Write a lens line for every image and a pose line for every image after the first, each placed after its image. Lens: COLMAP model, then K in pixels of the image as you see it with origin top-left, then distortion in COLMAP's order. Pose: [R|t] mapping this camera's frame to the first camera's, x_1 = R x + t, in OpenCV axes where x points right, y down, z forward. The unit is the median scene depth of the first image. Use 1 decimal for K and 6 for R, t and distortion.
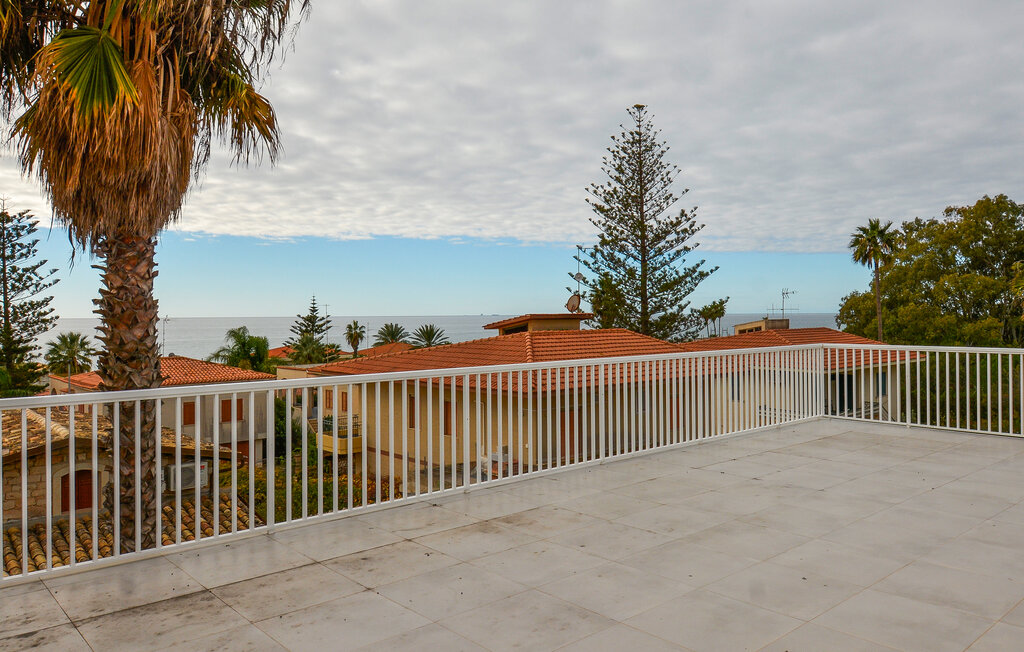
lens RADIAL K [[595.6, 0, 511.9], [0, 595.6, 311.0], [0, 0, 1]] dist [0.001974, -0.000931]
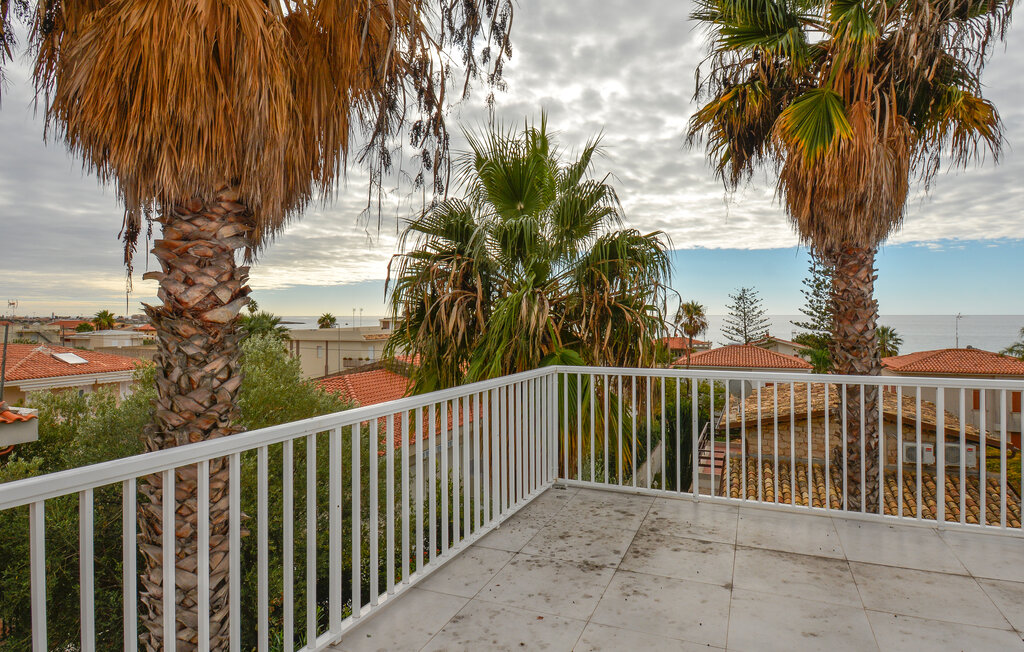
lens RADIAL K [[525.2, 0, 512.0], [0, 525.2, 310.2], [0, 0, 1]] dist [-0.000302, -0.008807]
pose [[0.545338, -0.003111, -0.838211, -0.117724], [0.005168, 0.999987, -0.000349, -0.001346], [0.838201, -0.004142, 0.545346, -0.171131]]
